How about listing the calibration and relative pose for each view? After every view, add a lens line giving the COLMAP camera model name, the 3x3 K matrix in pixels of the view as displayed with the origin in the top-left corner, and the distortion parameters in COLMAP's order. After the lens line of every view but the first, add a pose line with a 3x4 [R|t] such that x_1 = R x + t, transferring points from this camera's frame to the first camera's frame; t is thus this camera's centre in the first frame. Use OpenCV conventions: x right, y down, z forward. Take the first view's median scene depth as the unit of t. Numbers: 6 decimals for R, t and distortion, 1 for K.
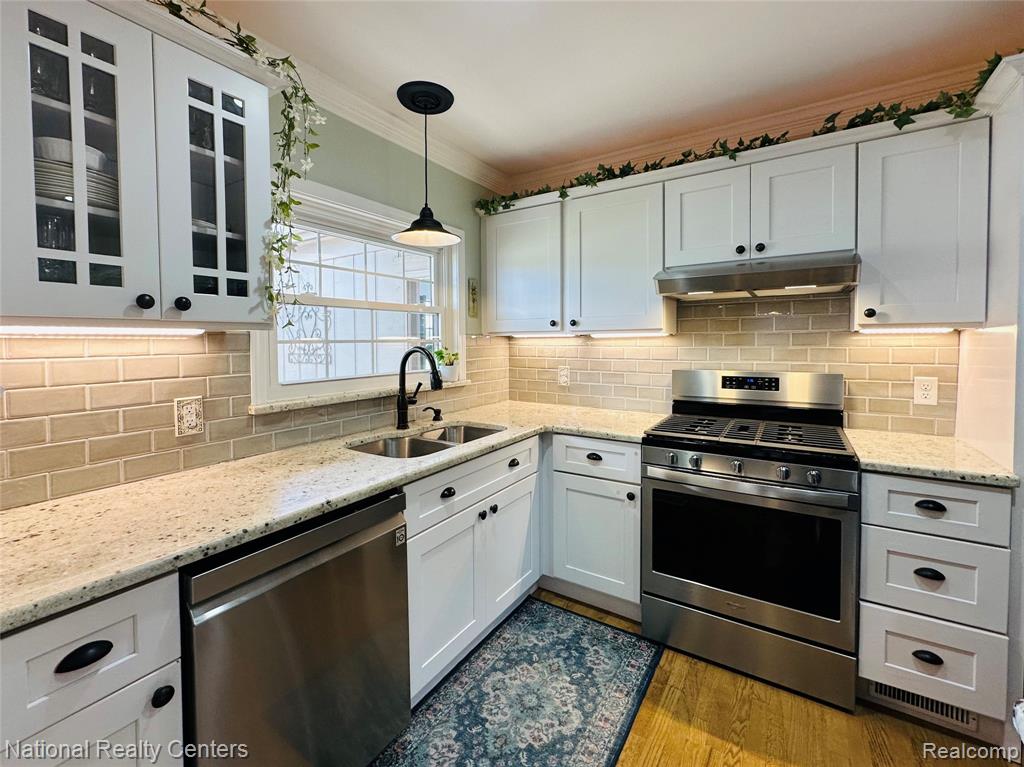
lens RADIAL K [[416.5, 0, 466.3], [0, 416.5, 381.3], [0, 0, 1]] dist [-0.002081, -0.000130]
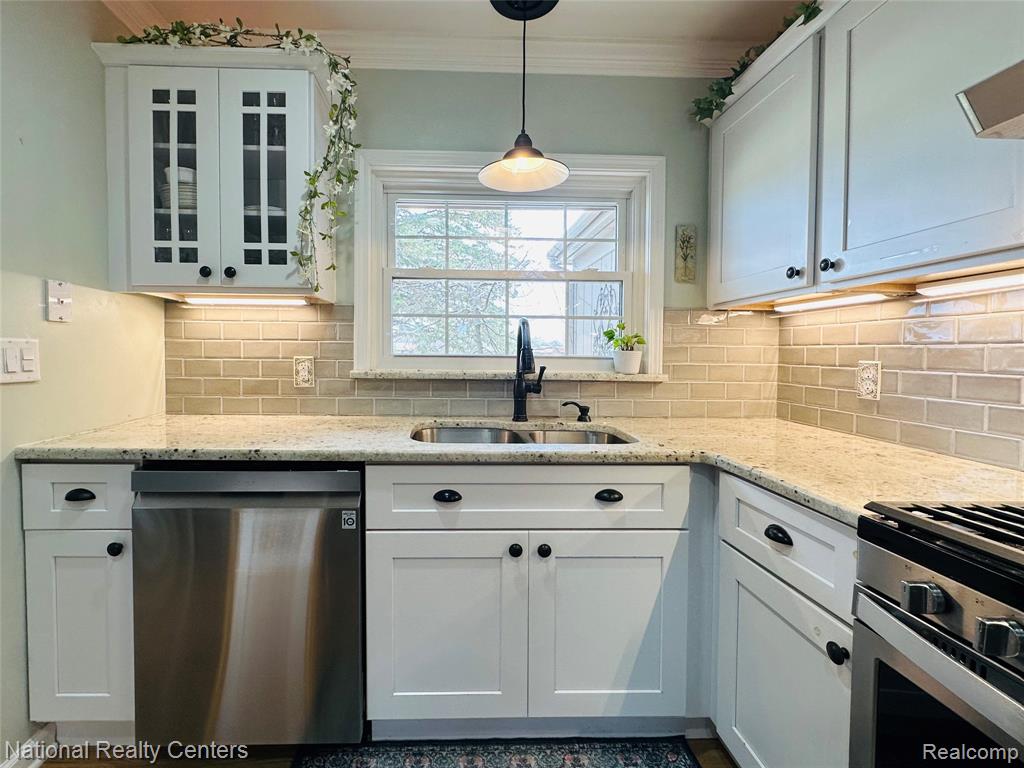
lens RADIAL K [[416.5, 0, 466.3], [0, 416.5, 381.8], [0, 0, 1]] dist [-0.002081, -0.000130]
pose [[0.633965, 0.074584, -0.769757, 0.559731], [-0.090157, 0.995680, 0.022223, 0.038977], [0.768088, 0.055311, 0.637951, 0.538441]]
